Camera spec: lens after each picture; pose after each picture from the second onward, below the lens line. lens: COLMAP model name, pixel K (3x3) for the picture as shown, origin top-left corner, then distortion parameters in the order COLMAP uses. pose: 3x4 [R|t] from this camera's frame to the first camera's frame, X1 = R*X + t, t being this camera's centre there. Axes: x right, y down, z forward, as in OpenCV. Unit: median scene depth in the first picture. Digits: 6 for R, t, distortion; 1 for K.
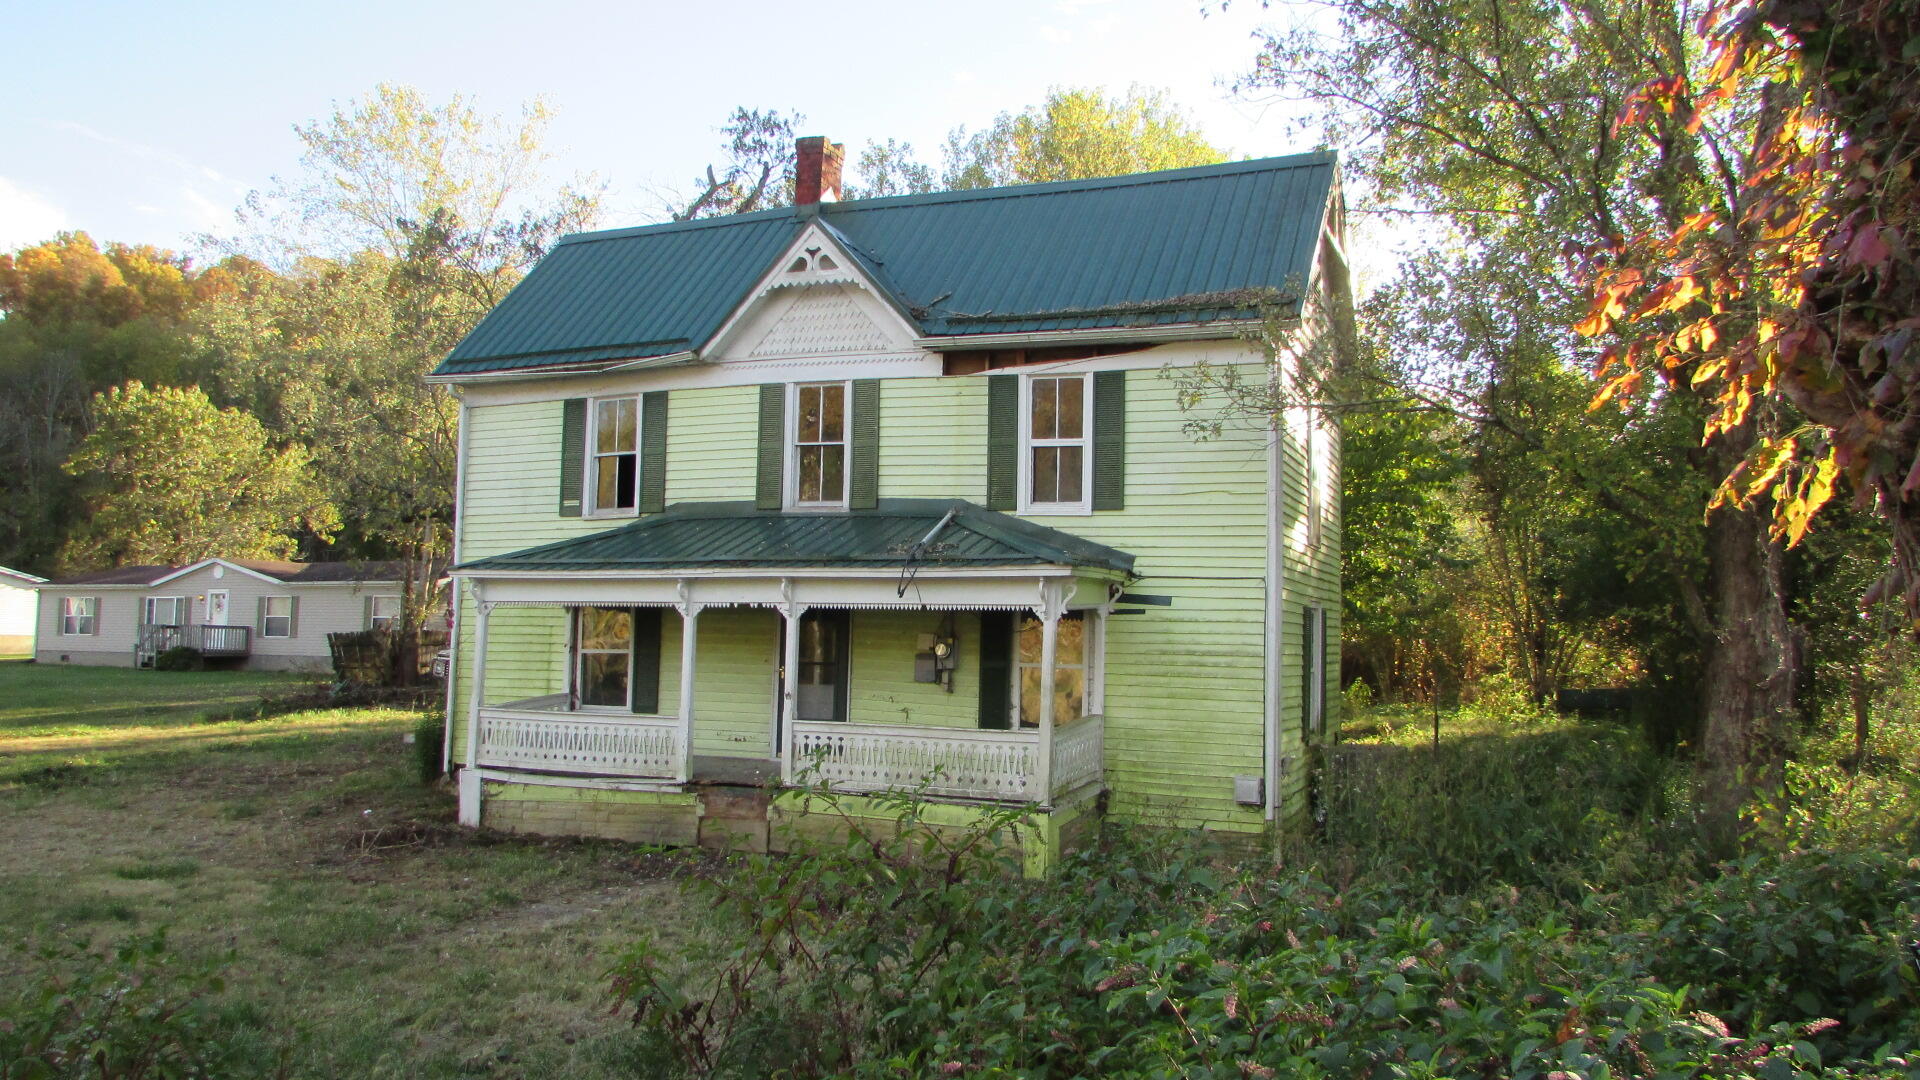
lens RADIAL K [[1391.9, 0, 956.2], [0, 1391.9, 543.1], [0, 0, 1]] dist [-0.033985, 0.010516]
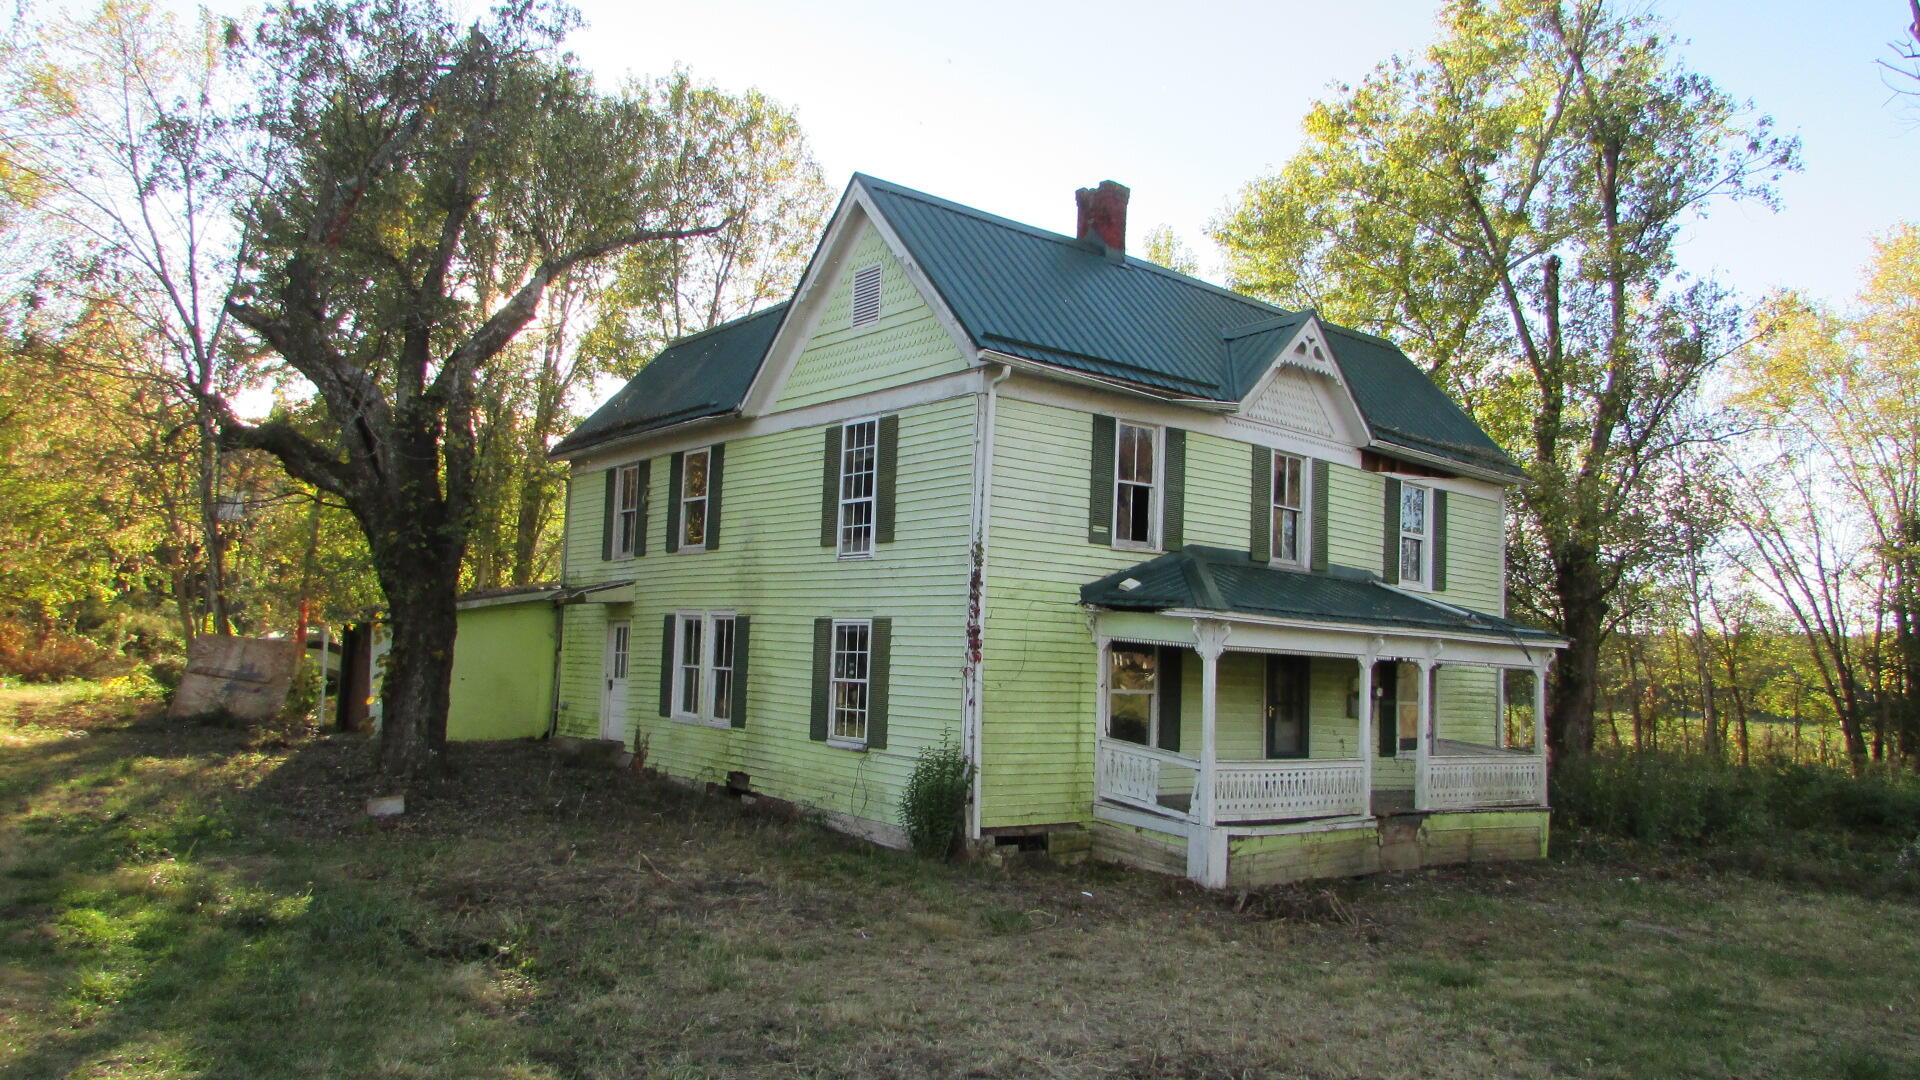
lens RADIAL K [[1369.3, 0, 950.5], [0, 1369.3, 536.6], [0, 0, 1]] dist [-0.037454, 0.026139]
pose [[0.488393, 0.084649, 0.868508, -1.177498], [-0.100808, 0.994093, -0.040202, 0.023614], [-0.866781, -0.067918, 0.494042, 0.678305]]
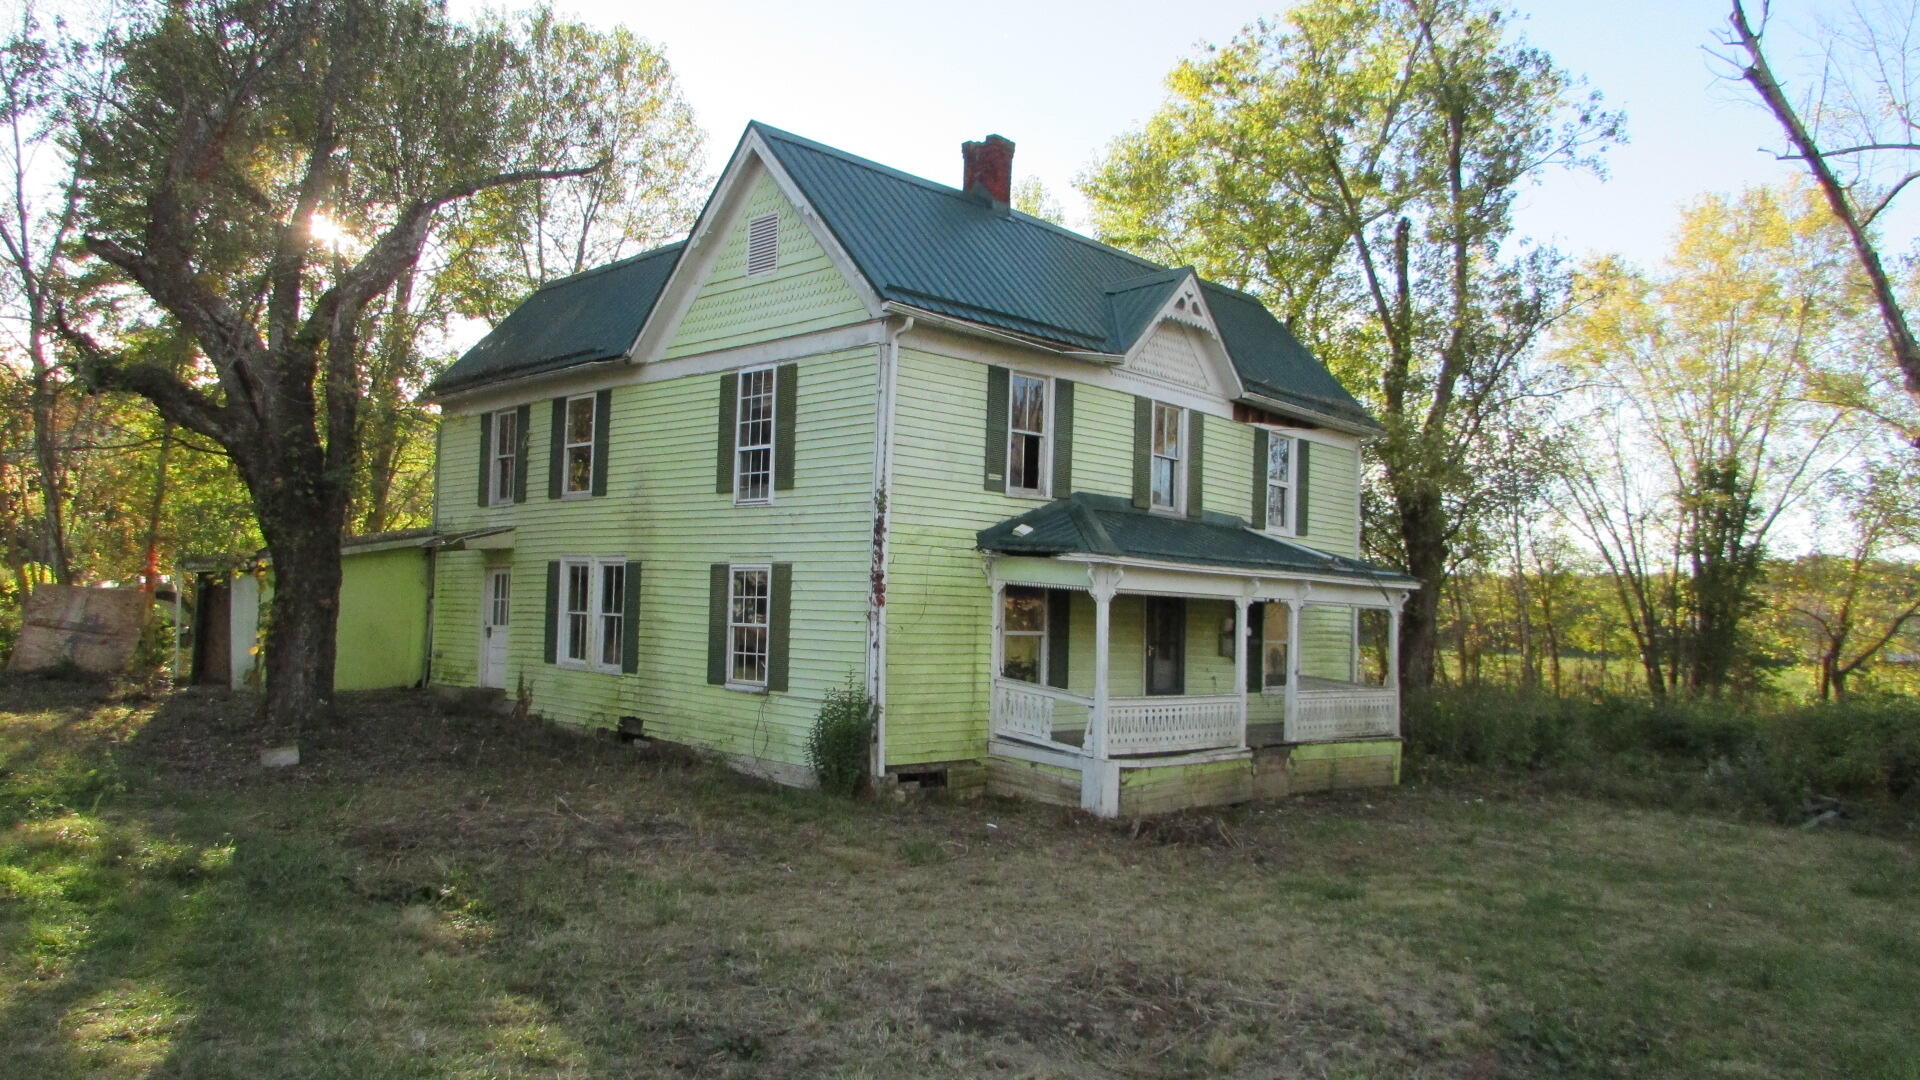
lens RADIAL K [[1369.3, 0, 948.9], [0, 1369.3, 534.5], [0, 0, 1]] dist [-0.037454, 0.026139]
pose [[0.384606, 0.049818, 0.921735, -1.219315], [-0.097737, 0.995127, -0.013003, 0.027005], [-0.917892, -0.085087, 0.387601, 0.704052]]
